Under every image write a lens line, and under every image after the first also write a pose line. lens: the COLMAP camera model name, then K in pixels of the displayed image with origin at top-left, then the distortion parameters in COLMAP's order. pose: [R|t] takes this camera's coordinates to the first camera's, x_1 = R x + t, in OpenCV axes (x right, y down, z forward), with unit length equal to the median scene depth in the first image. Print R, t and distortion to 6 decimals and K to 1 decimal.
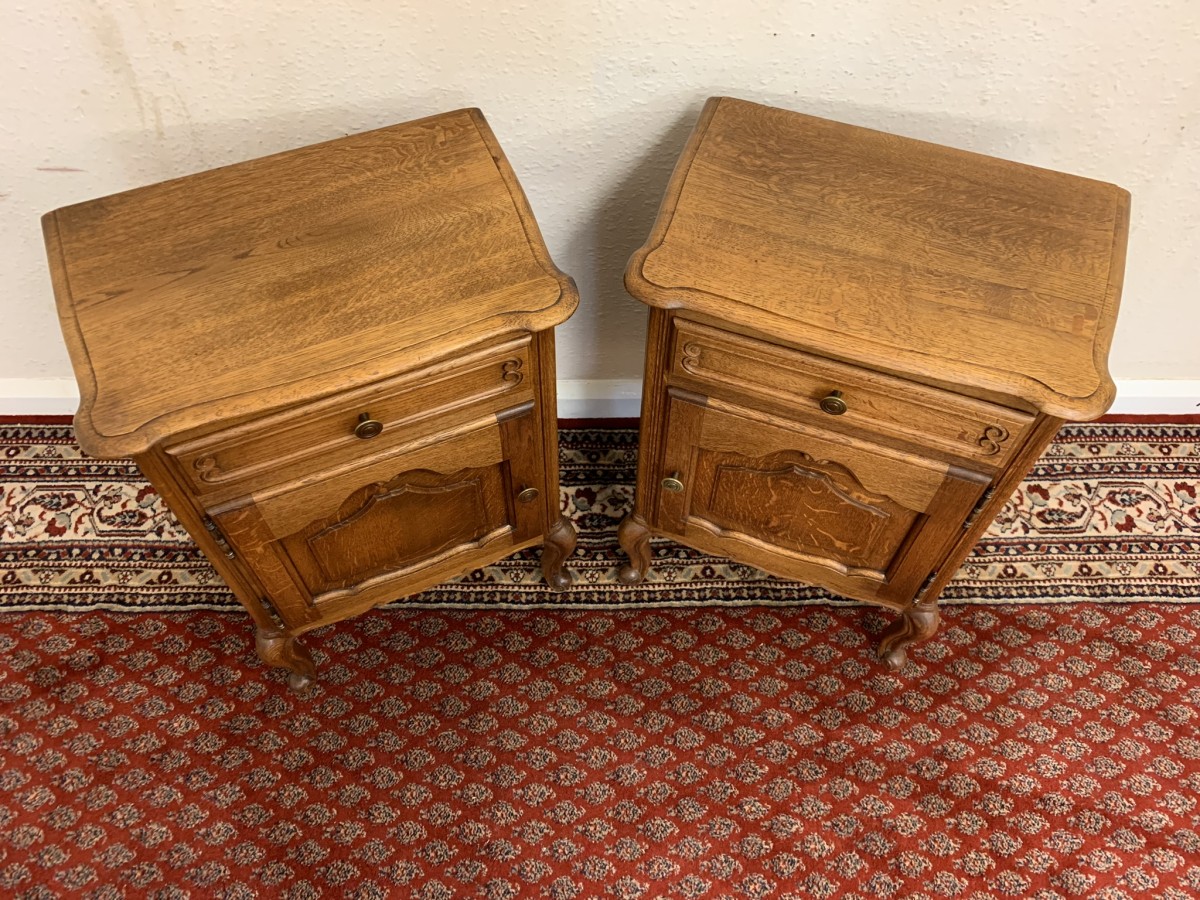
lens RADIAL K [[924.0, 0, 605.7], [0, 924.0, 453.8], [0, 0, 1]] dist [-0.006003, 0.003073]
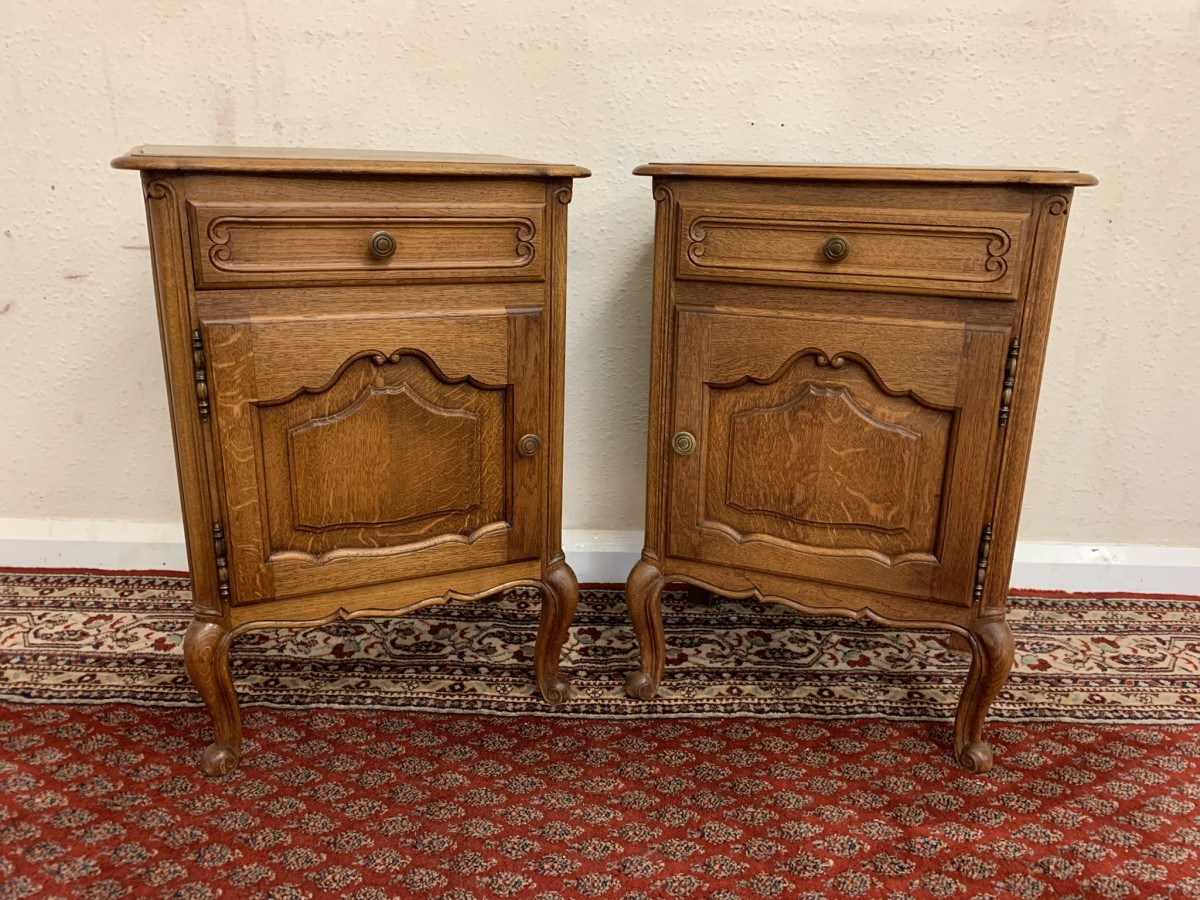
lens RADIAL K [[924.0, 0, 608.3], [0, 924.0, 439.6], [0, 0, 1]] dist [-0.006003, 0.003073]
pose [[0.999864, 0.011343, -0.011992, 0.005314], [-0.016361, 0.777226, -0.629009, 0.507715], [0.002186, 0.629119, 0.777306, 0.220331]]
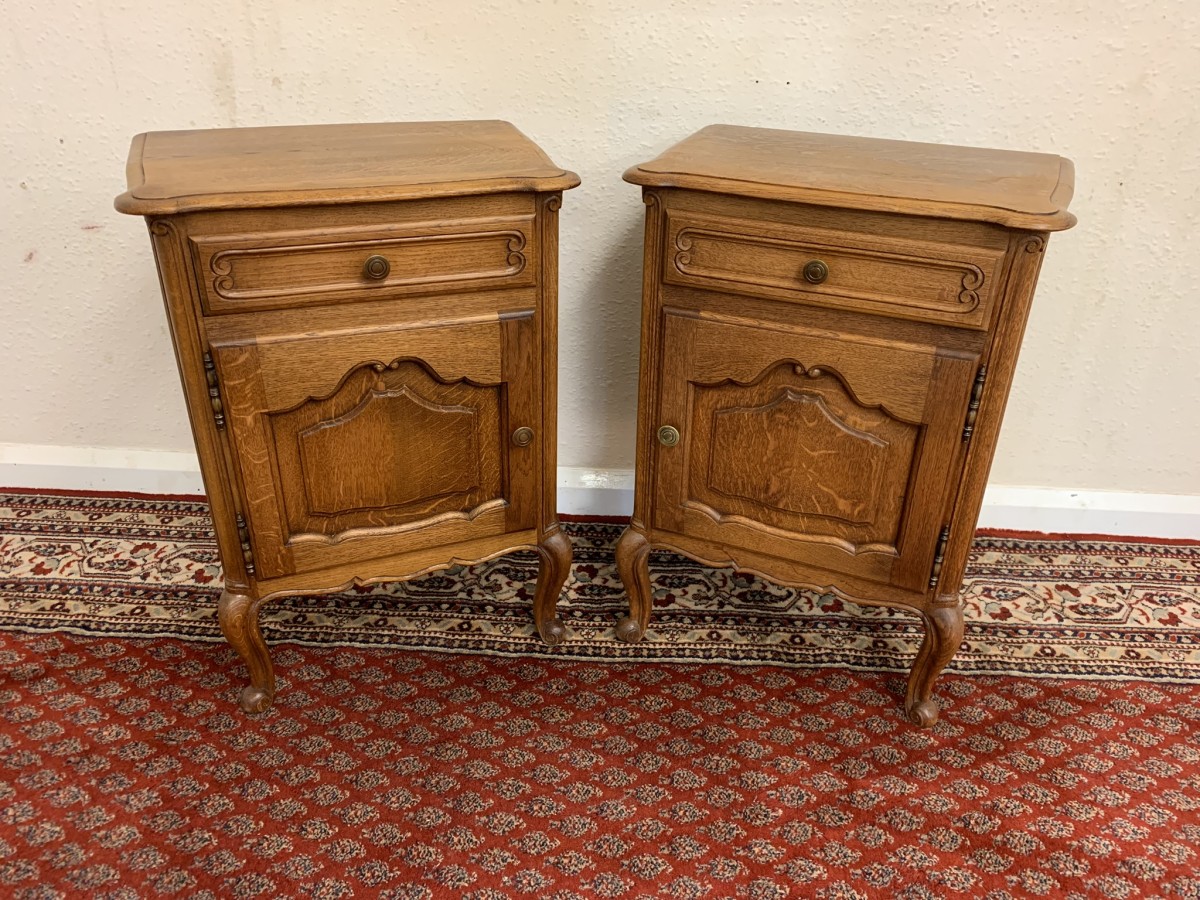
lens RADIAL K [[924.0, 0, 606.2], [0, 924.0, 448.2], [0, 0, 1]] dist [-0.006003, 0.003073]
pose [[0.998442, 0.033104, -0.044913, 0.041180], [-0.050024, 0.887642, -0.457810, 0.412977], [0.024711, 0.459344, 0.887915, 0.098363]]
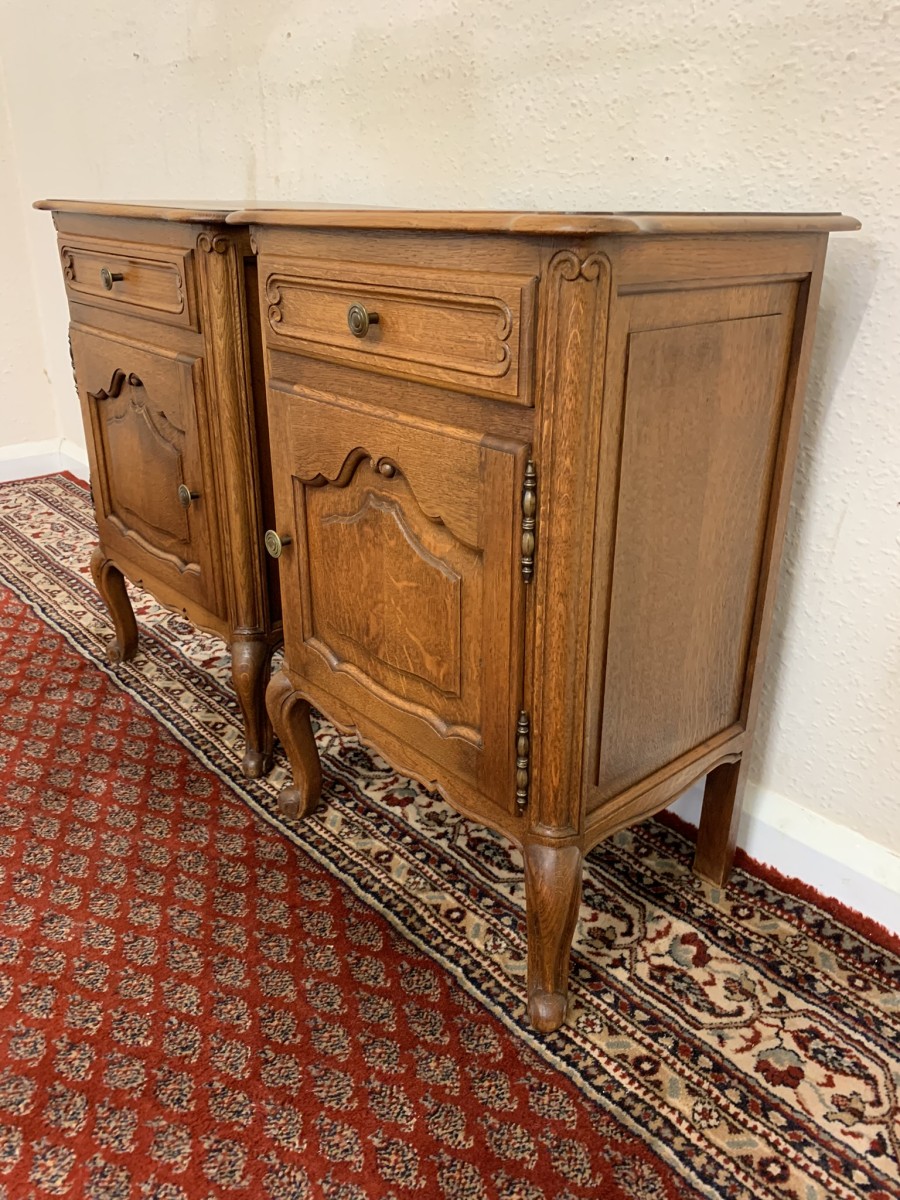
lens RADIAL K [[924.0, 0, 460.1], [0, 924.0, 583.8], [0, 0, 1]] dist [-0.006003, 0.003073]
pose [[0.662362, 0.284132, -0.693214, 0.613387], [-0.628196, 0.714820, -0.307250, 0.169319], [0.408224, 0.638984, 0.651960, 0.458756]]
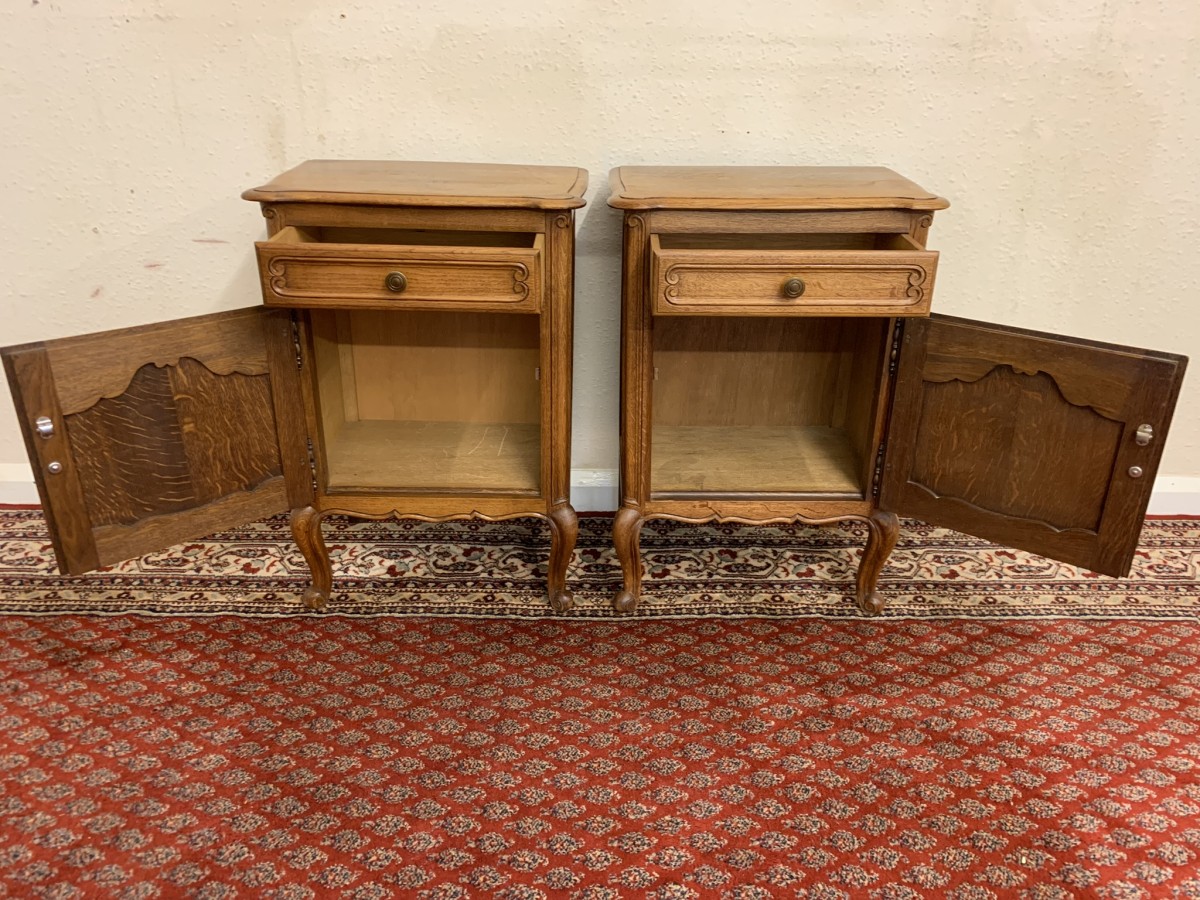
lens RADIAL K [[924.0, 0, 606.6], [0, 924.0, 447.0], [0, 0, 1]] dist [-0.006003, 0.003073]
pose [[0.999996, -0.000706, -0.002897, -0.000308], [-0.000946, 0.846225, -0.532824, 0.581026], [0.002827, 0.532825, 0.846221, 0.006539]]
